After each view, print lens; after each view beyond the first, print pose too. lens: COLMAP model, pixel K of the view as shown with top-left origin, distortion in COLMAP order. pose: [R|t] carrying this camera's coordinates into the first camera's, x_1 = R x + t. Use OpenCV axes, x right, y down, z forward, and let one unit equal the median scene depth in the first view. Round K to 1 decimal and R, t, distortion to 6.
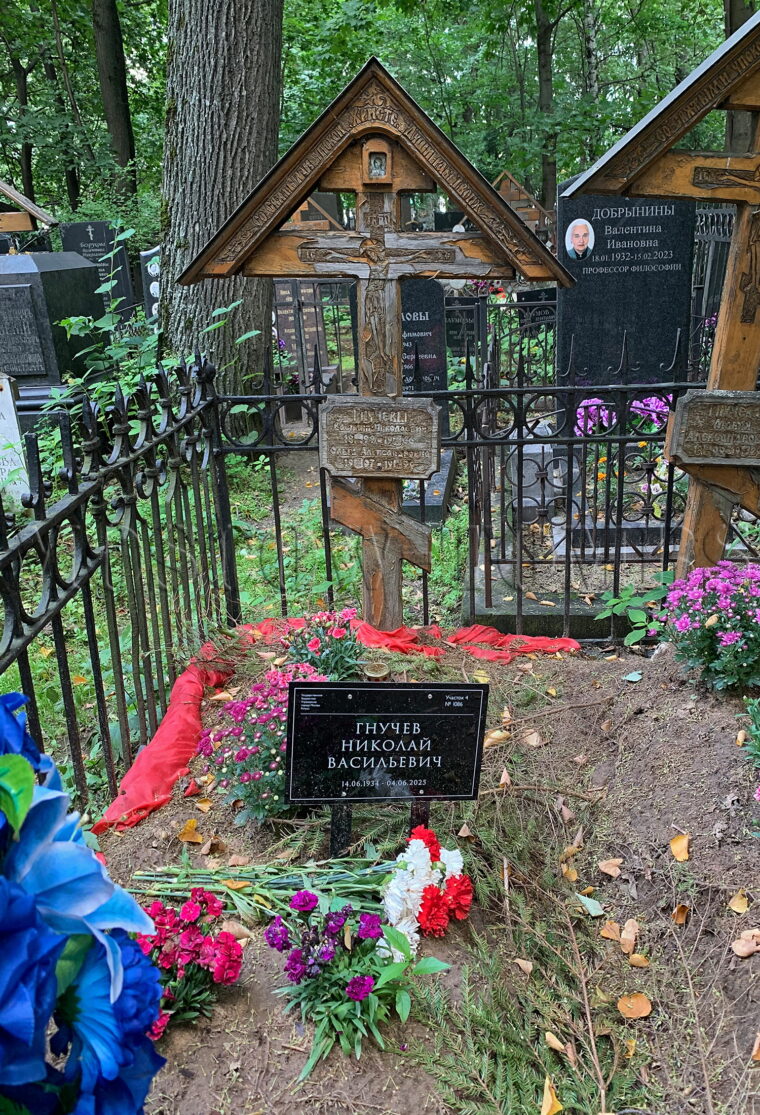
lens RADIAL K [[875.5, 0, 417.7], [0, 875.5, 542.2], [0, 0, 1]] dist [-0.011786, -0.006061]
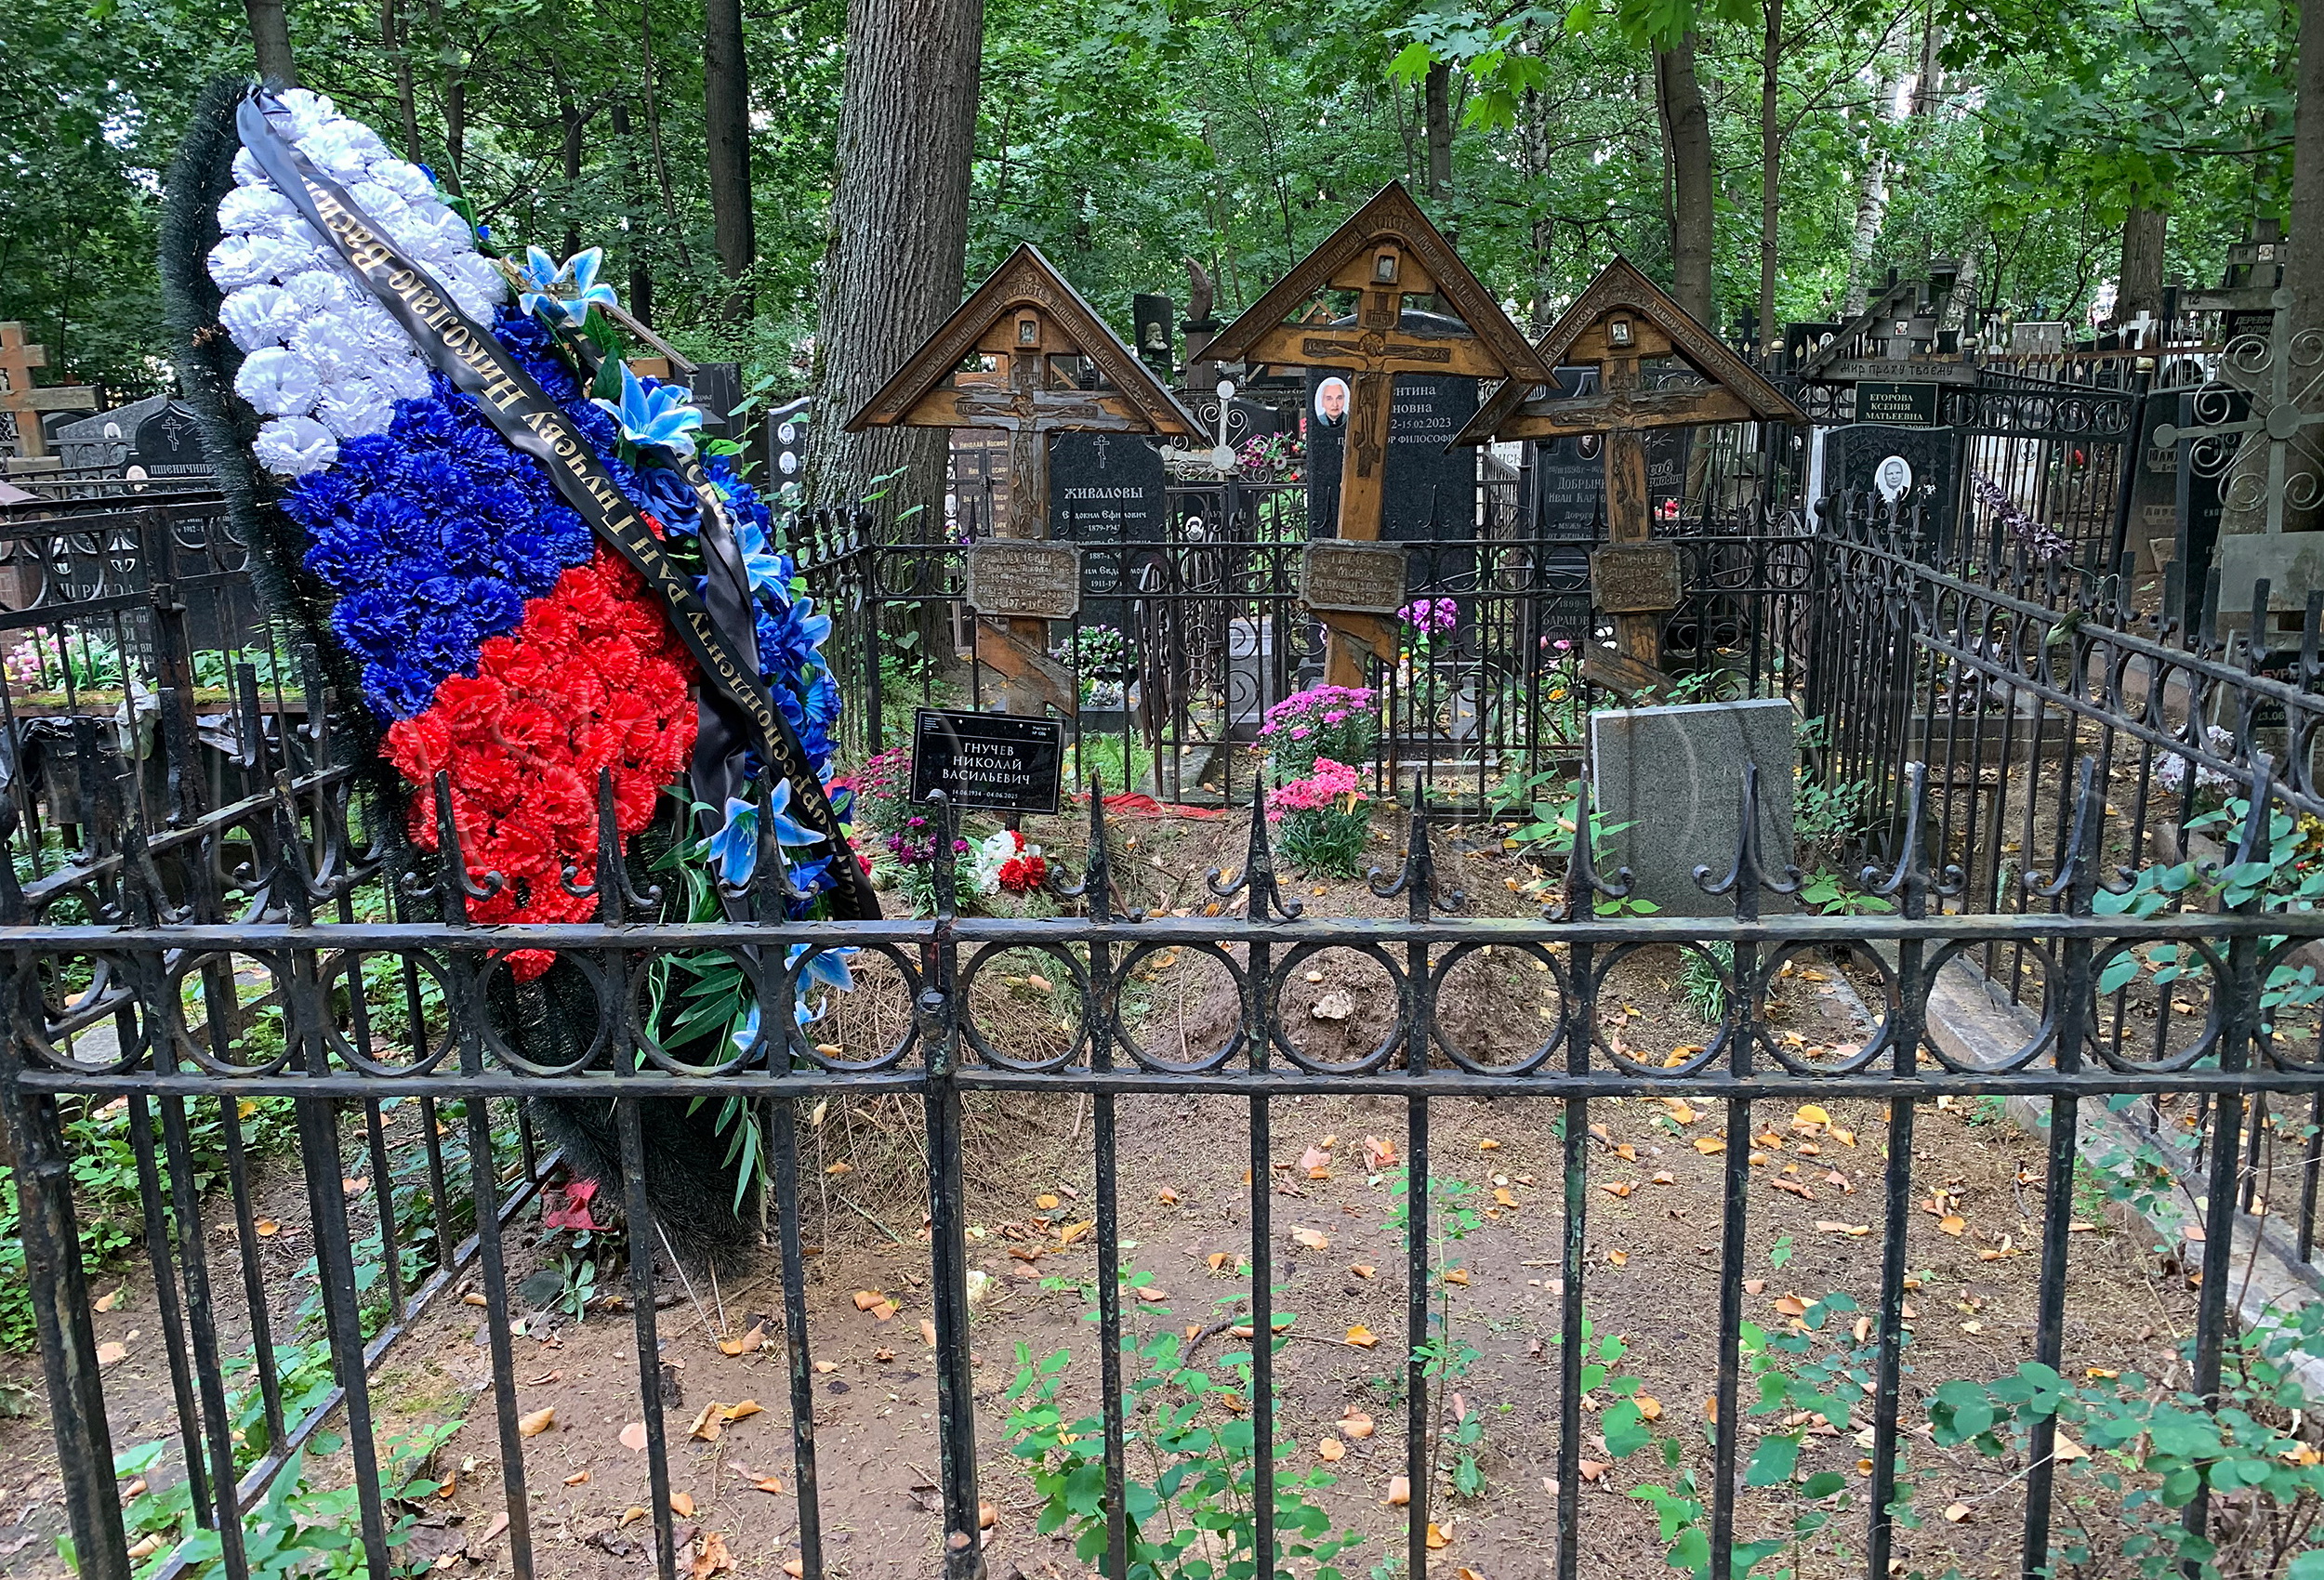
lens RADIAL K [[1824.6, 0, 1163.0], [0, 1824.6, 789.8], [0, 0, 1]] dist [-0.011786, -0.006061]
pose [[0.997906, 0.030577, -0.056999, 0.142165], [-0.037362, 0.991820, -0.122053, 0.219252], [0.052801, 0.123927, 0.990886, -0.629923]]
